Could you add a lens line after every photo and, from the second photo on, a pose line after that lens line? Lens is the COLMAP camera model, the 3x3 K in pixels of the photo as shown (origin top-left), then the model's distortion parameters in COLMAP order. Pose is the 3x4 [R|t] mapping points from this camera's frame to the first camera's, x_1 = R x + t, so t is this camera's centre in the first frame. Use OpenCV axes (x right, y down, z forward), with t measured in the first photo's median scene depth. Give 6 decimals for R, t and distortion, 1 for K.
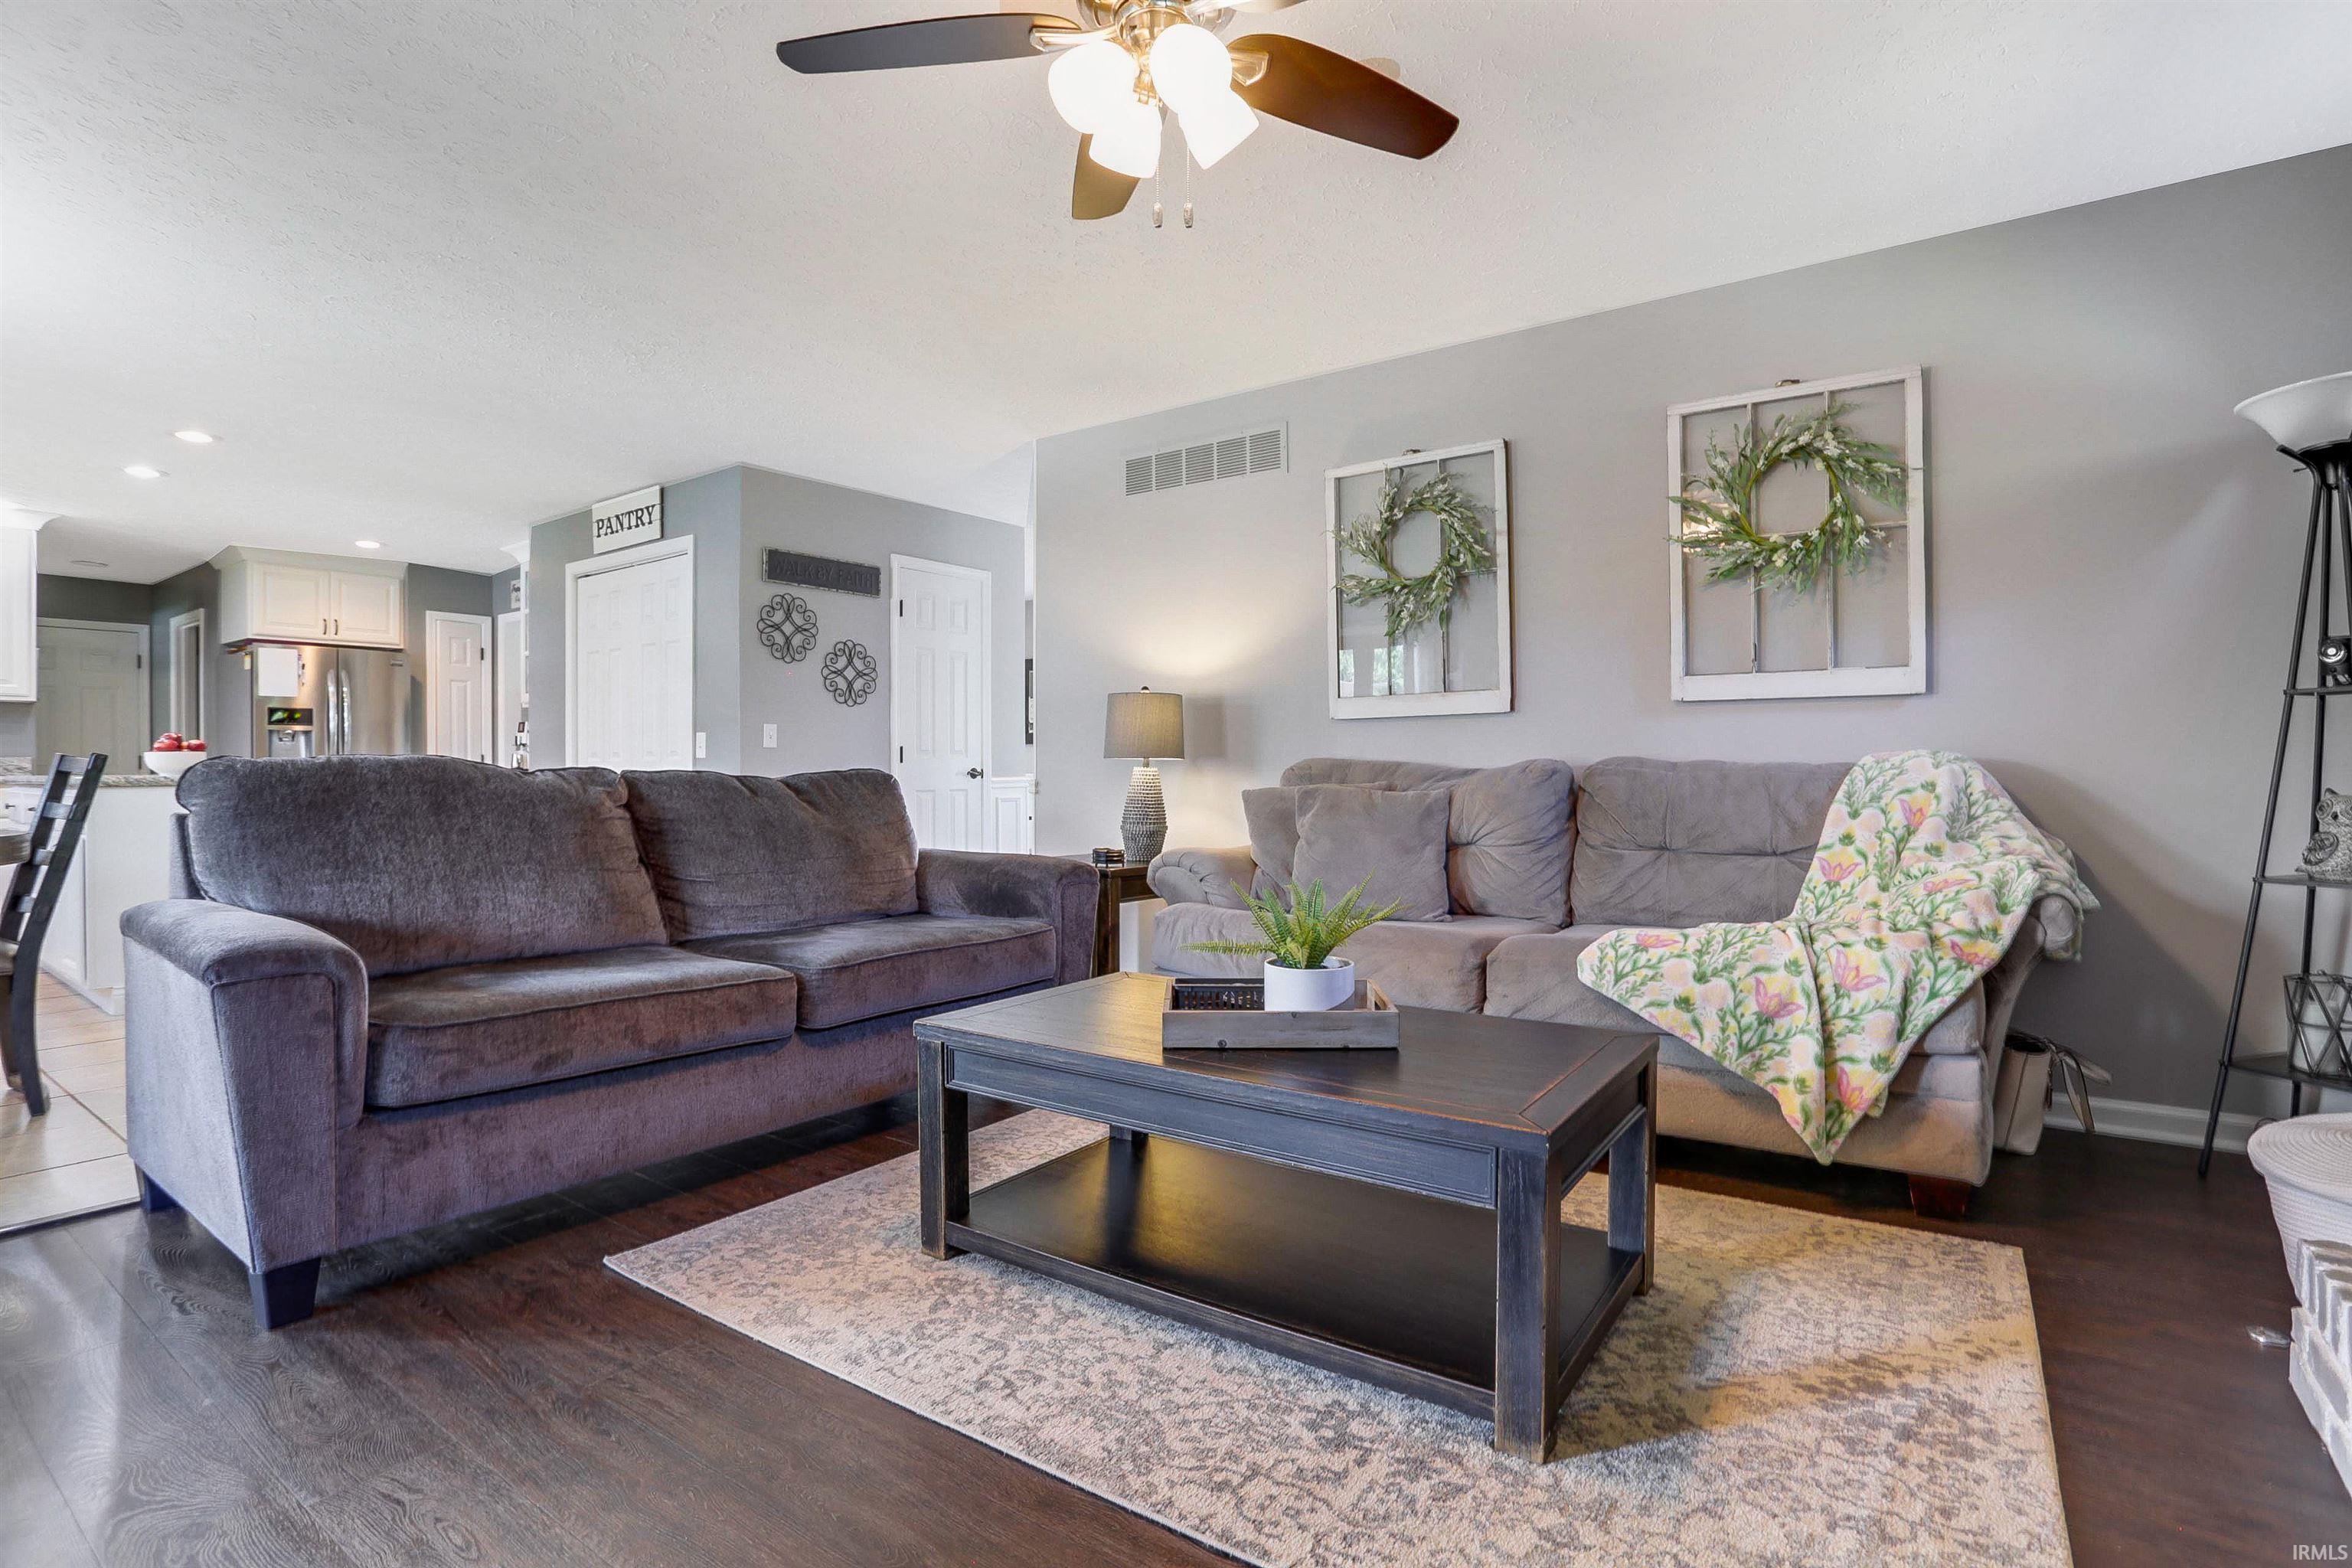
lens RADIAL K [[1141.7, 0, 1175.3], [0, 1141.7, 771.7], [0, 0, 1]] dist [-0.085295, 0.037665]
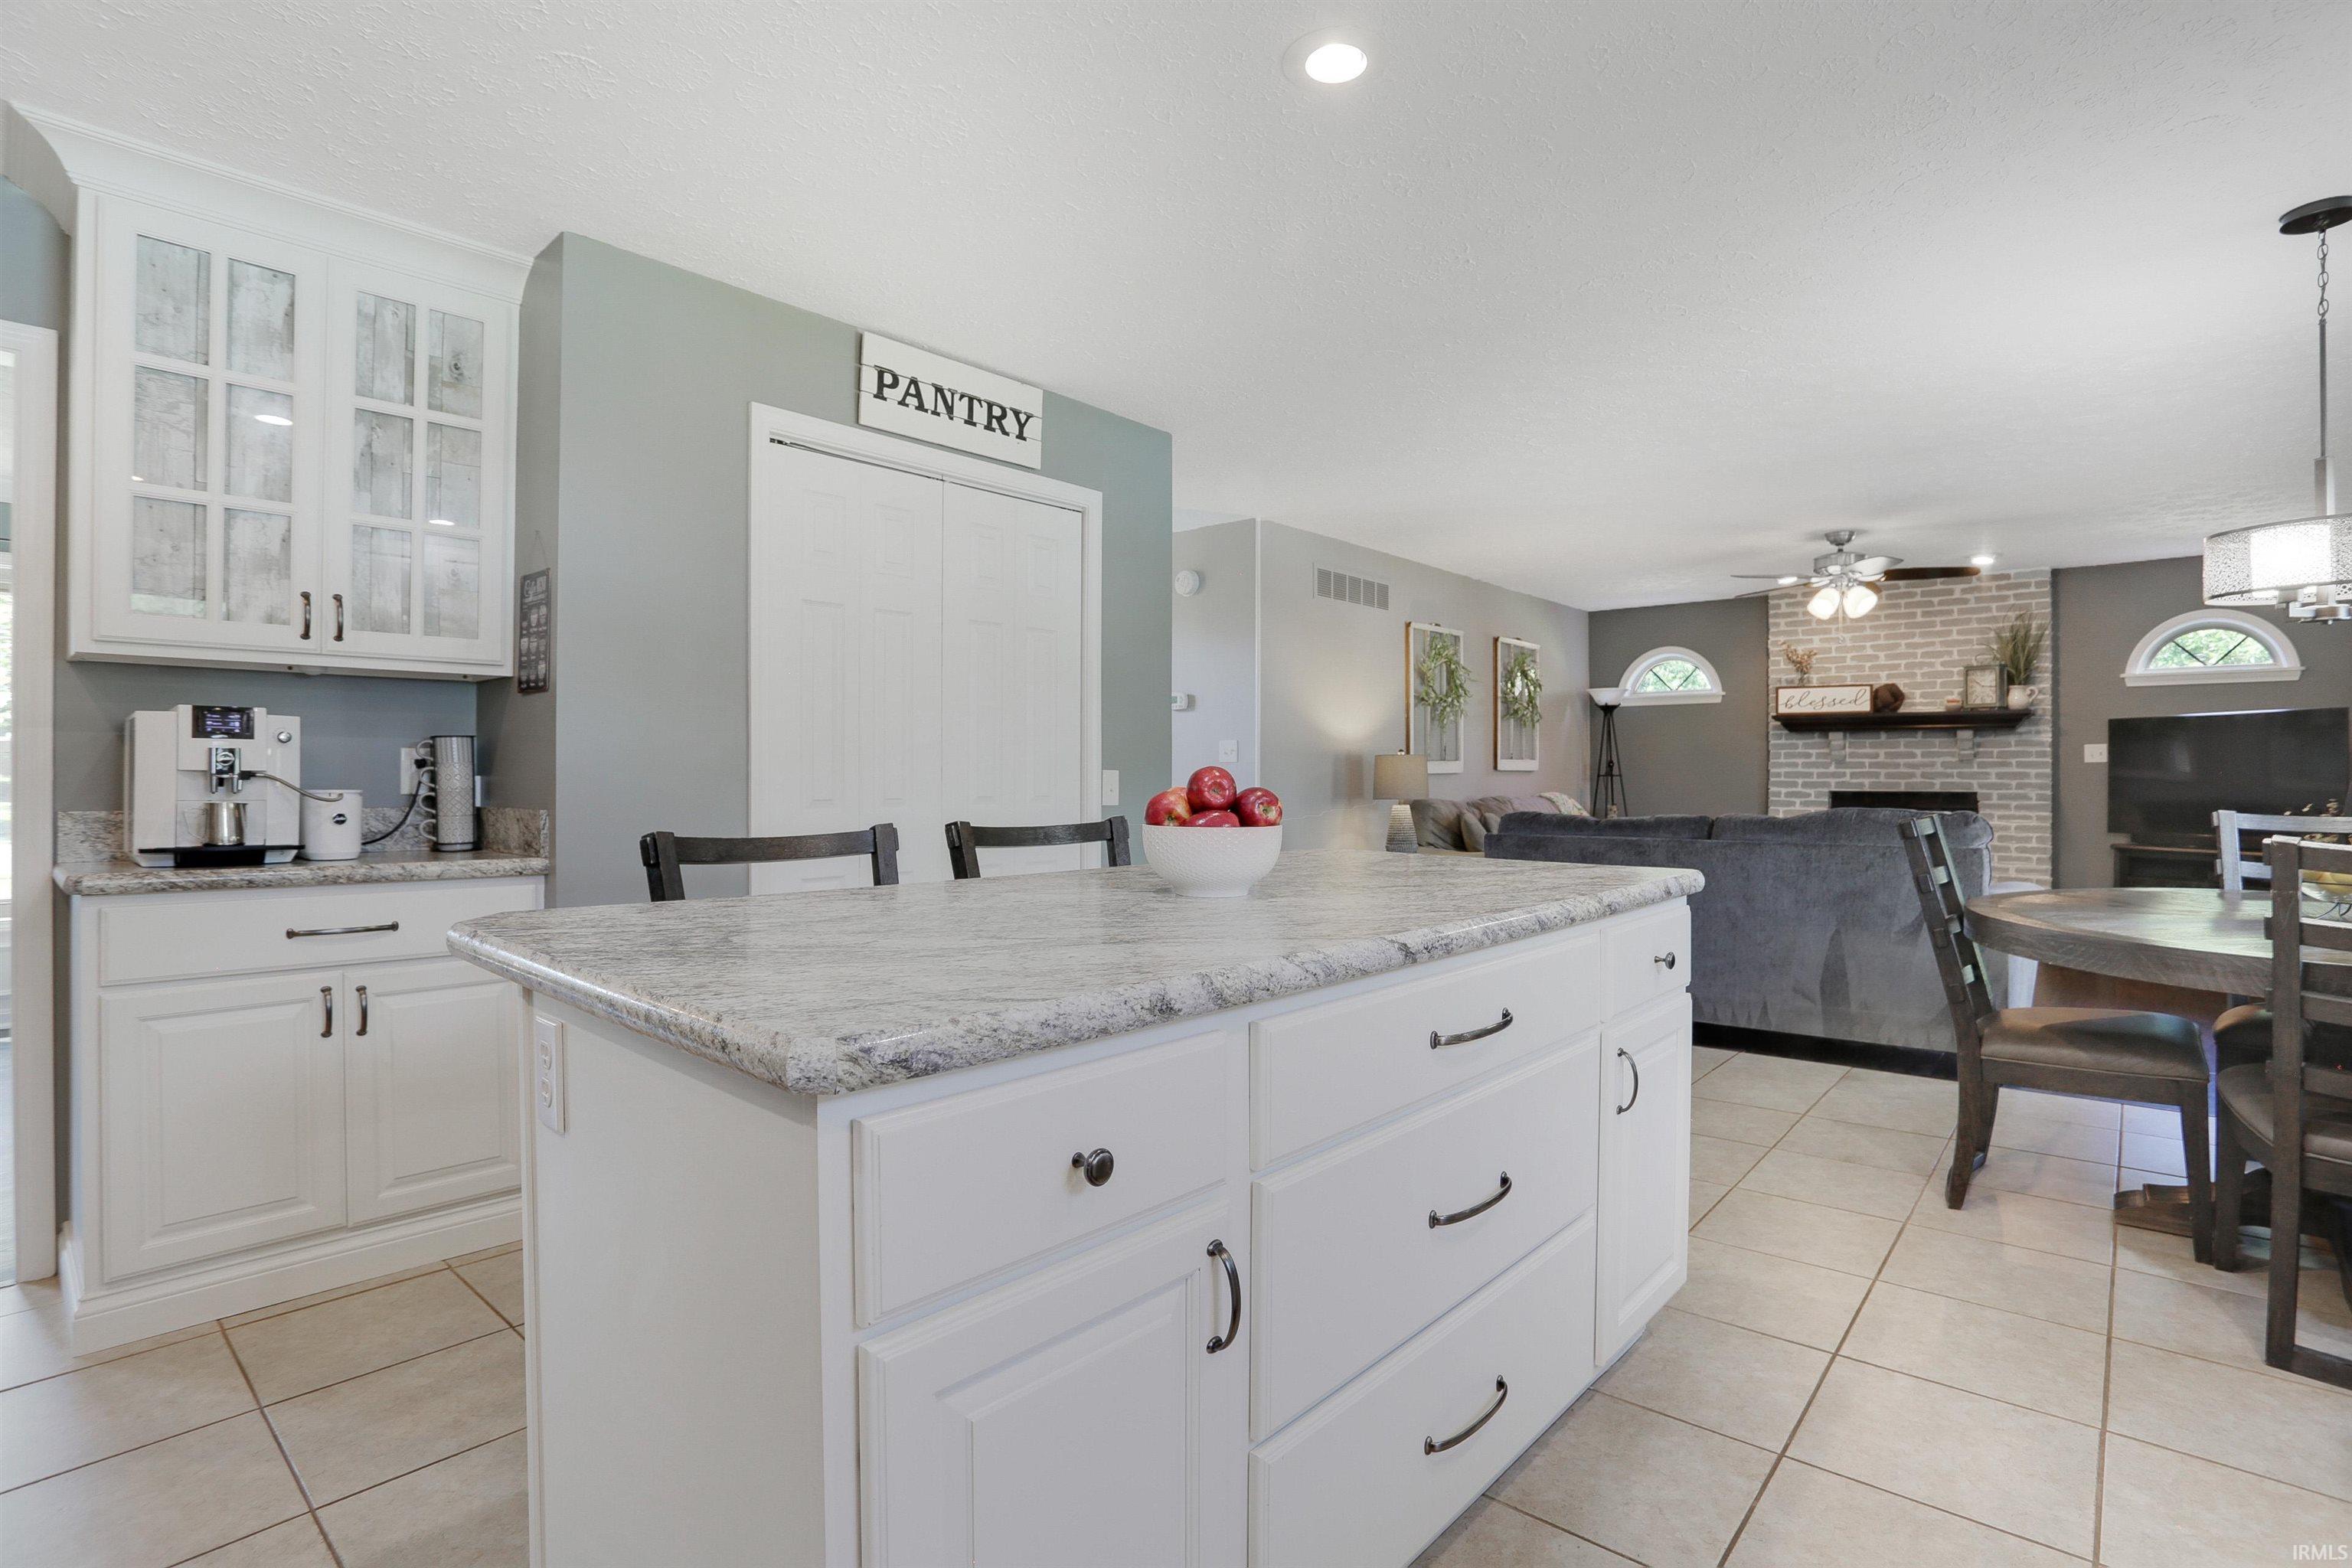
lens RADIAL K [[1141.7, 0, 1175.3], [0, 1141.7, 771.7], [0, 0, 1]] dist [-0.085295, 0.037665]
pose [[0.087515, 0.003742, 0.996156, -1.389635], [0.001627, 0.999991, -0.003899, -0.037429], [-0.996162, 0.001962, 0.087508, 1.079162]]
